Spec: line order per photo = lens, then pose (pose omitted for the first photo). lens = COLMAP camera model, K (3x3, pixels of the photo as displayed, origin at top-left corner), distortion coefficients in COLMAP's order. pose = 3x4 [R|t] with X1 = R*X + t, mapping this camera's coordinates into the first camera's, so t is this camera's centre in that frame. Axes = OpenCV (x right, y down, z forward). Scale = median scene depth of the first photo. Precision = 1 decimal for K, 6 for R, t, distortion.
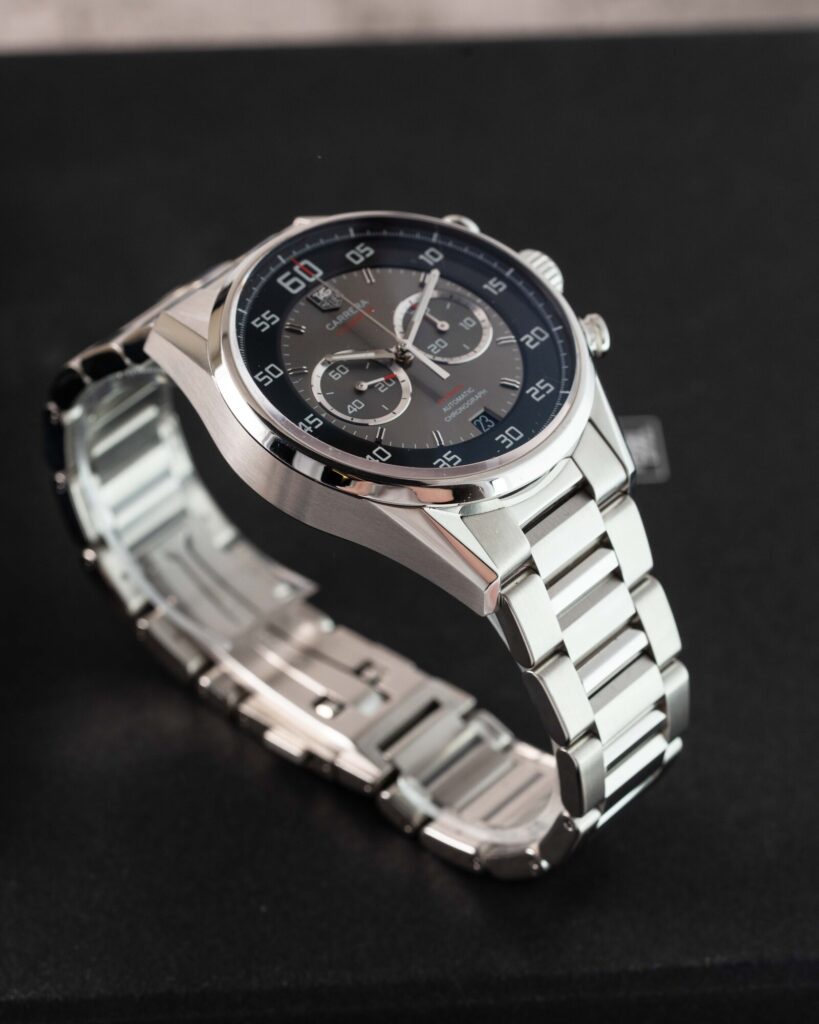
lens RADIAL K [[4561.1, 0, 409.3], [0, 4561.1, 511.5], [0, 0, 1]] dist [0.006187, 0.000000]
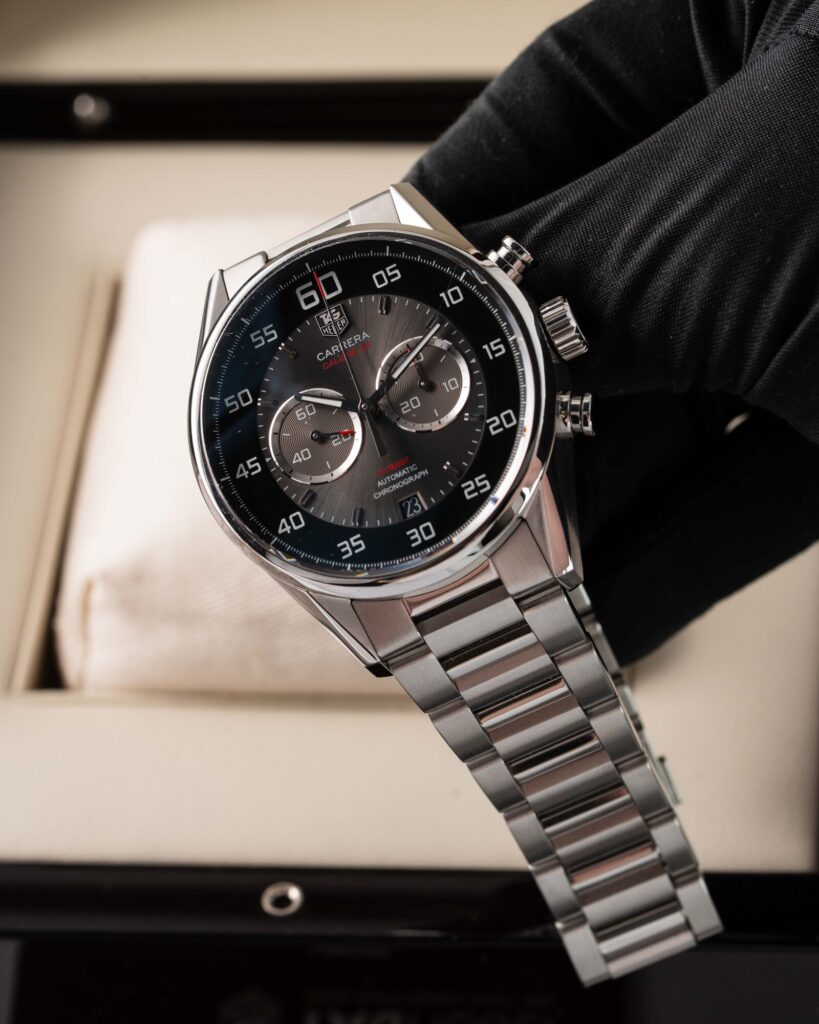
lens RADIAL K [[4561.1, 0, 410.6], [0, 4561.1, 510.8], [0, 0, 1]] dist [0.006187, 0.000000]
pose [[0.816398, 0.347828, -0.460988, 0.486475], [-0.062605, 0.846865, 0.528110, -0.556981], [0.574086, -0.402288, 0.713155, 0.268174]]
